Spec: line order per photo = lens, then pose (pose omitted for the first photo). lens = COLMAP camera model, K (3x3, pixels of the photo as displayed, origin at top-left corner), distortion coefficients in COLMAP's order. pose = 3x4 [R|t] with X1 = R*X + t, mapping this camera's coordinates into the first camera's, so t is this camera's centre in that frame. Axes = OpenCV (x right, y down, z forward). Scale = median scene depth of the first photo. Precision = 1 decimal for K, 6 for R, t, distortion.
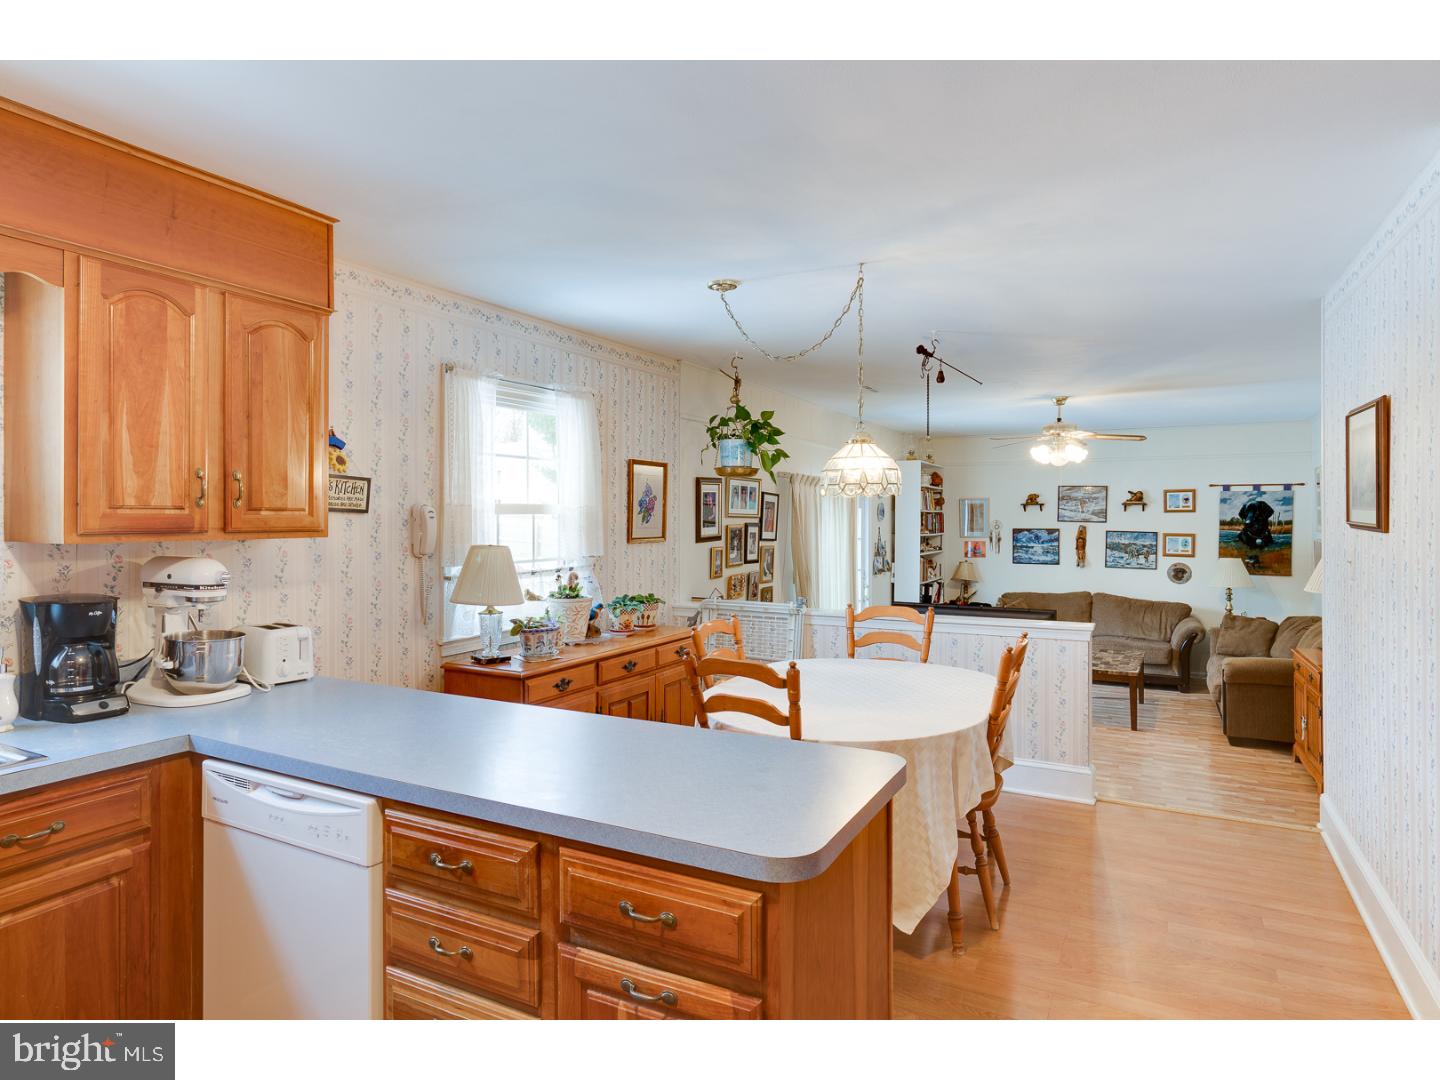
lens RADIAL K [[832.0, 0, 717.3], [0, 832.0, 528.6], [0, 0, 1]] dist [0.000455, 0.000130]
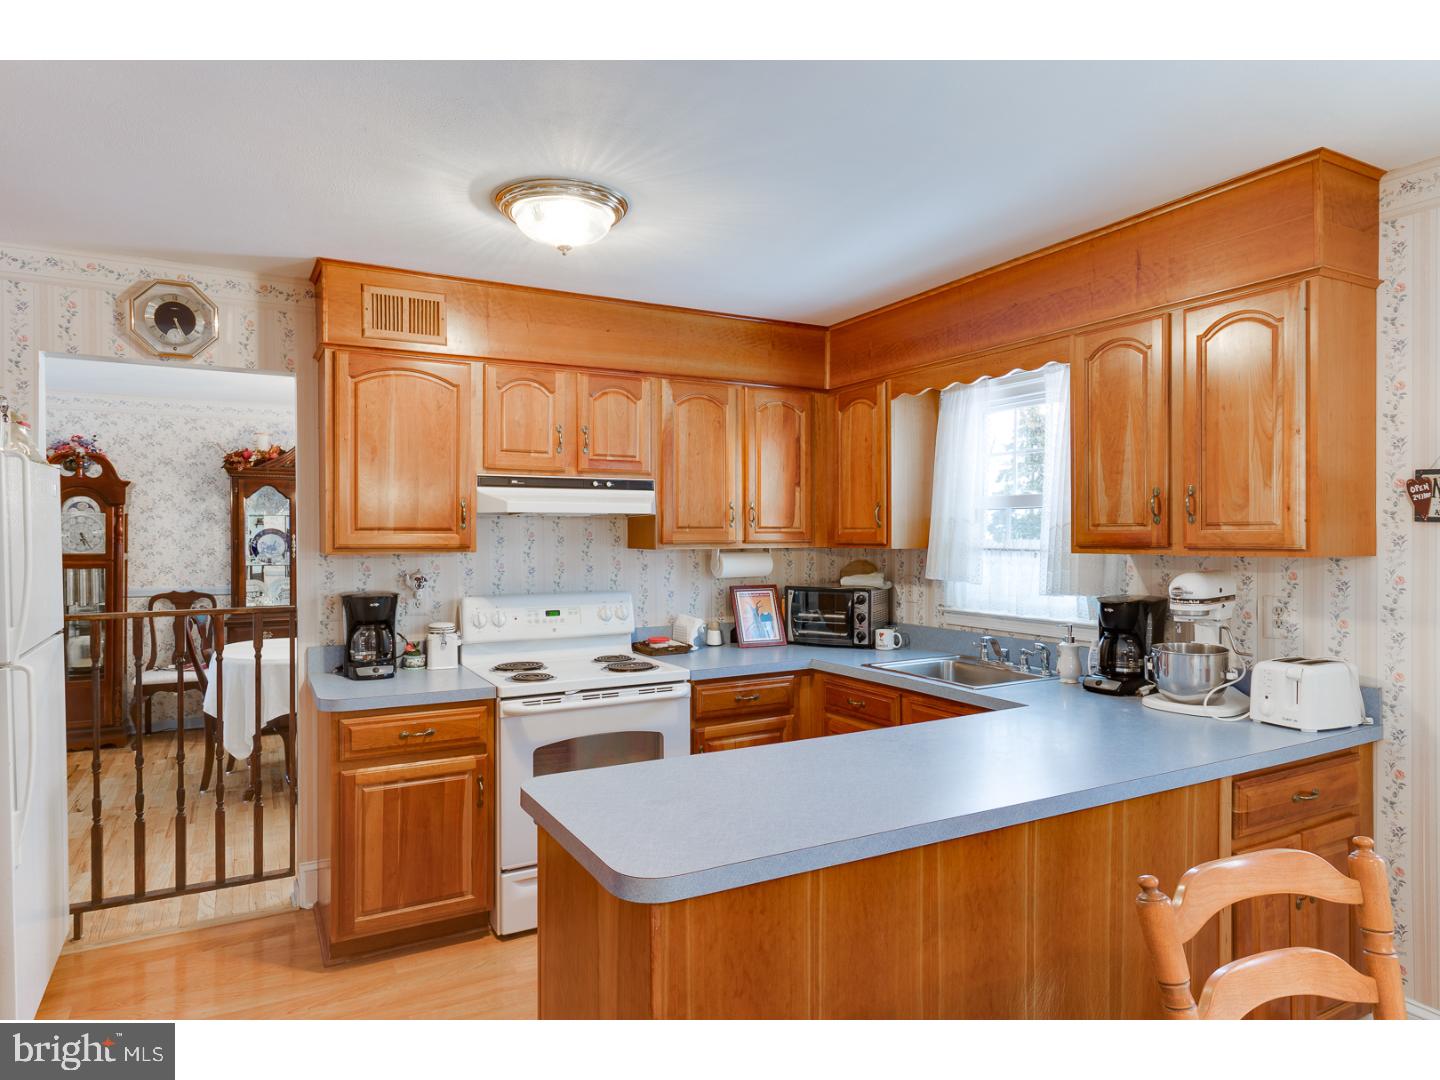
lens RADIAL K [[876.3, 0, 720.2], [0, 876.3, 539.2], [0, 0, 1]] dist [0.005301, 0.000938]
pose [[-0.554288, 0.006404, -0.832300, 0.327988], [-0.006242, 0.999910, 0.011851, -0.008172], [0.832302, 0.011764, -0.554198, 0.605852]]
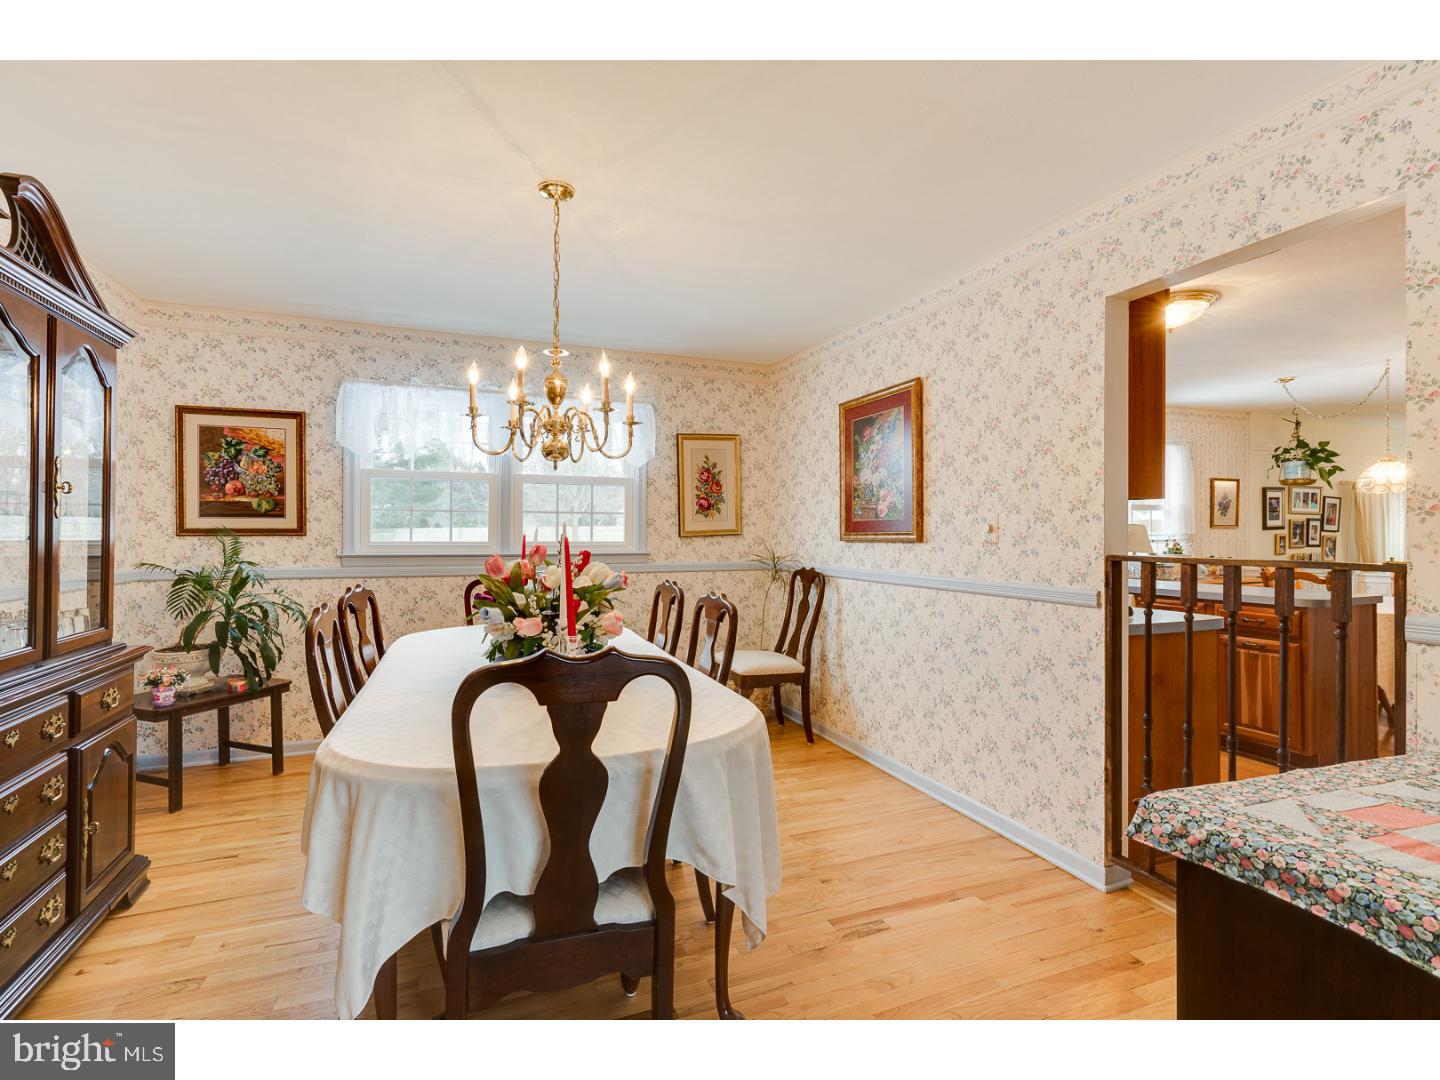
lens RADIAL K [[657.2, 0, 705.0], [0, 657.2, 529.8], [0, 0, 1]] dist [-0.009076, 0.000017]
pose [[0.749819, -0.002927, -0.661637, -0.000432], [-0.009186, 0.999848, -0.014834, 0.048420], [0.661579, 0.017201, 0.749678, -0.636355]]
